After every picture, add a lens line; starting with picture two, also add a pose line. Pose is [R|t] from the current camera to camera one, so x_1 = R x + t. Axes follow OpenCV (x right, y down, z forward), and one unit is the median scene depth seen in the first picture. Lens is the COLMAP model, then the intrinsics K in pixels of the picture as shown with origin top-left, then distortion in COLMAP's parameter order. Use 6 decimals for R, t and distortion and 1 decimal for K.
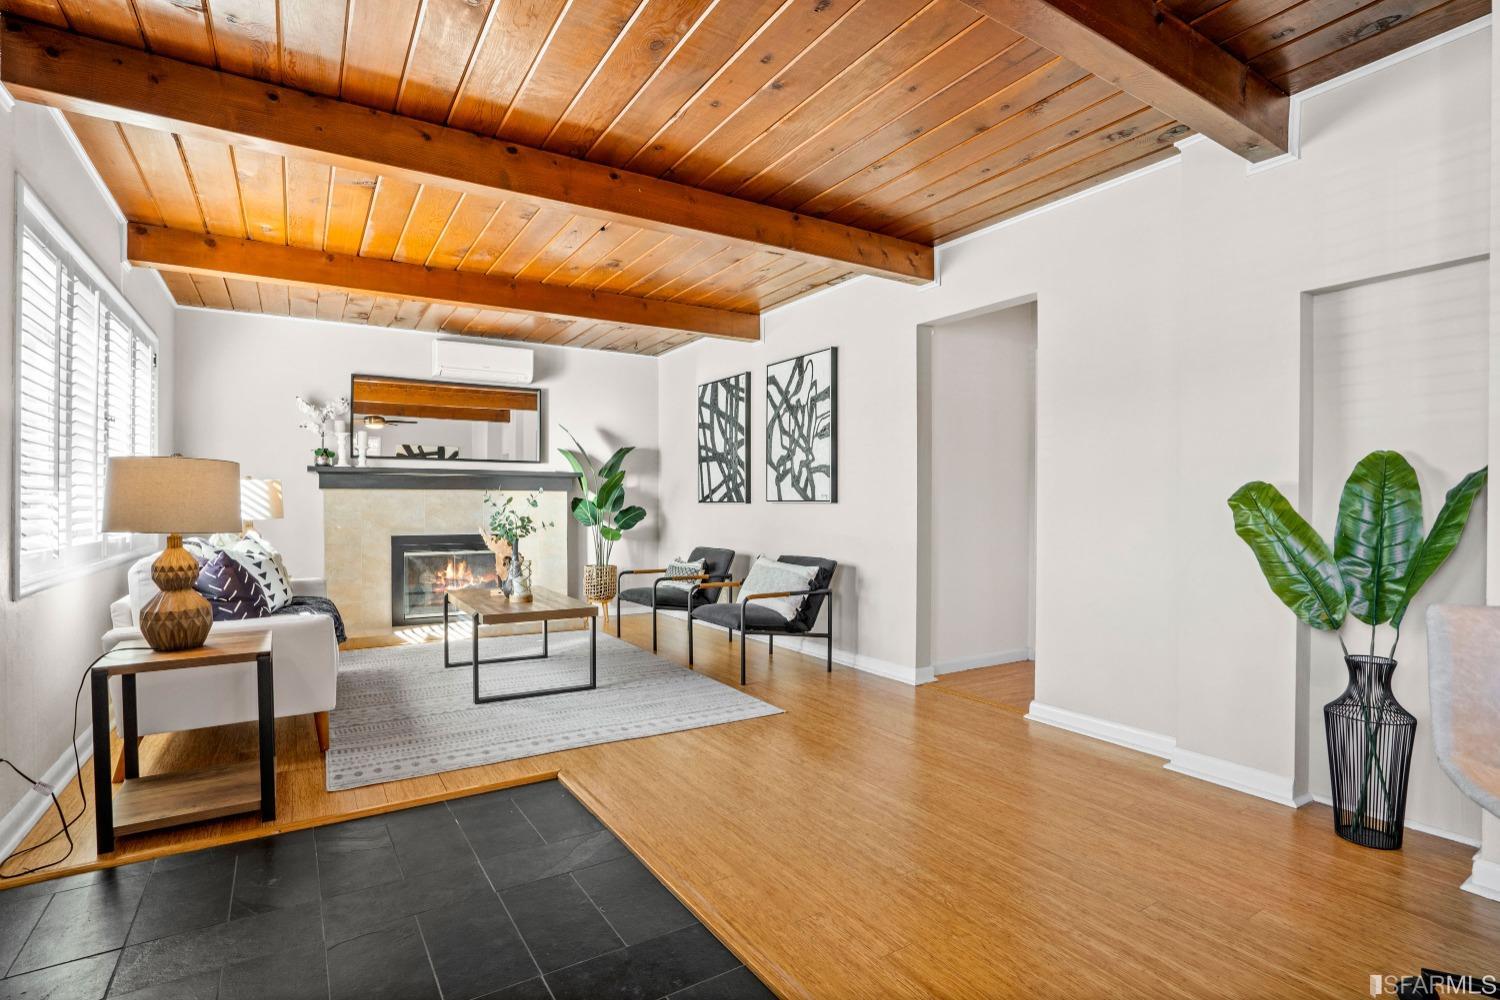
lens RADIAL K [[701.7, 0, 728.5], [0, 701.7, 501.0], [0, 0, 1]] dist [-0.001957, 0.000137]
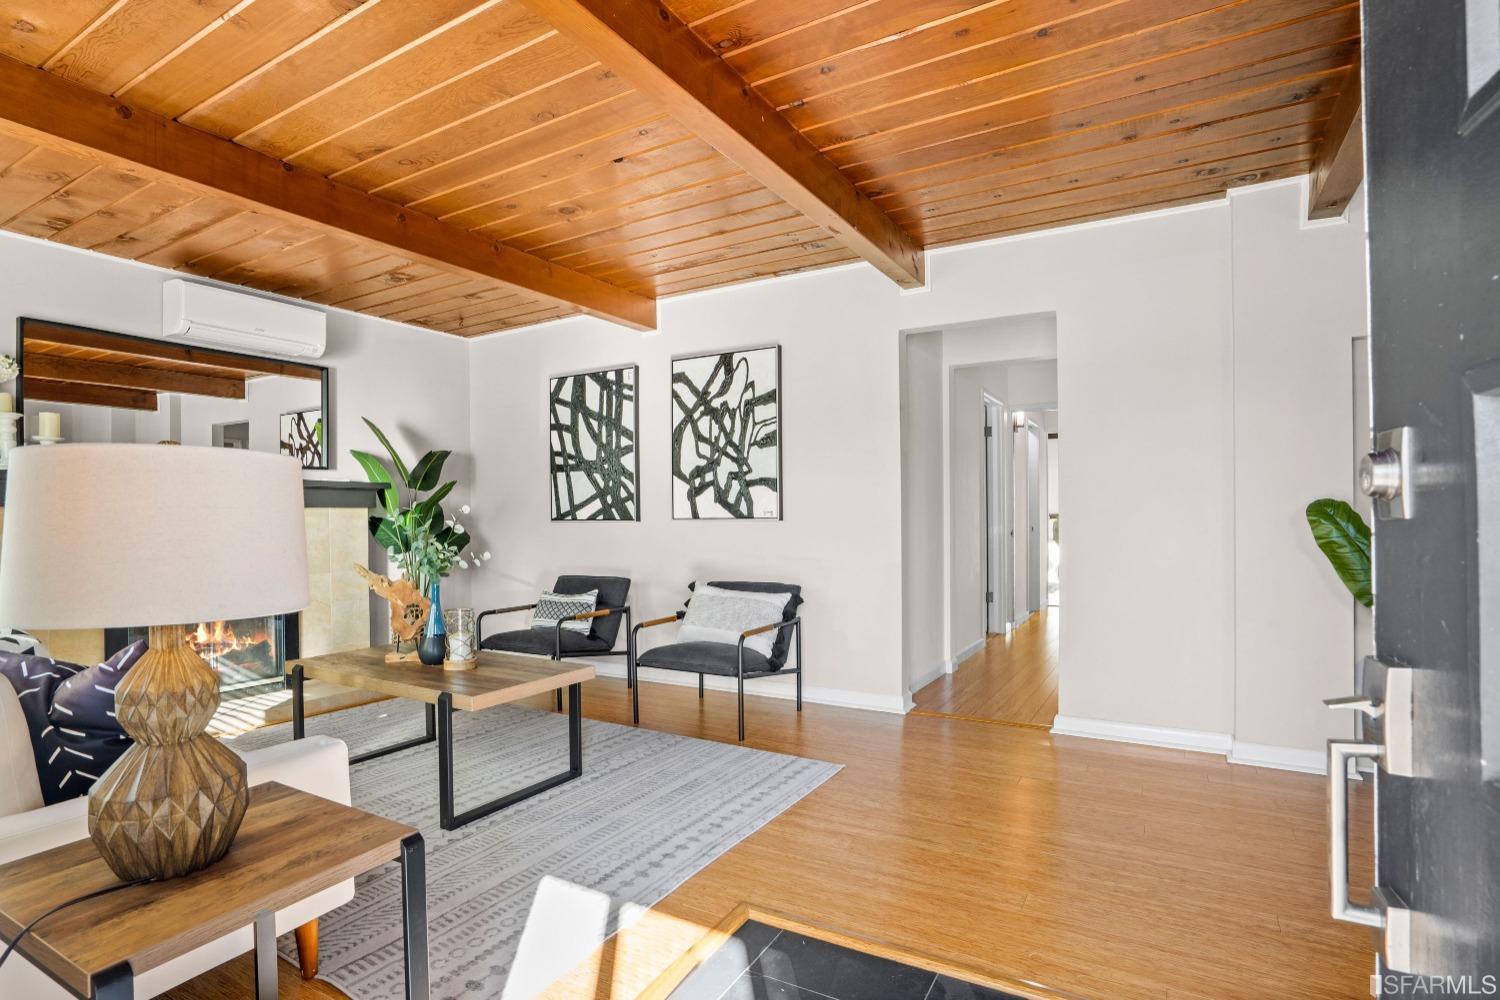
lens RADIAL K [[741.6, 0, 750.1], [0, 741.6, 506.6], [0, 0, 1]] dist [-0.002996, 0.000327]
pose [[0.889394, -0.005306, 0.457112, -0.286436], [0.010206, 0.999914, -0.008250, -0.006446], [-0.457028, 0.012003, 0.889371, 0.162335]]
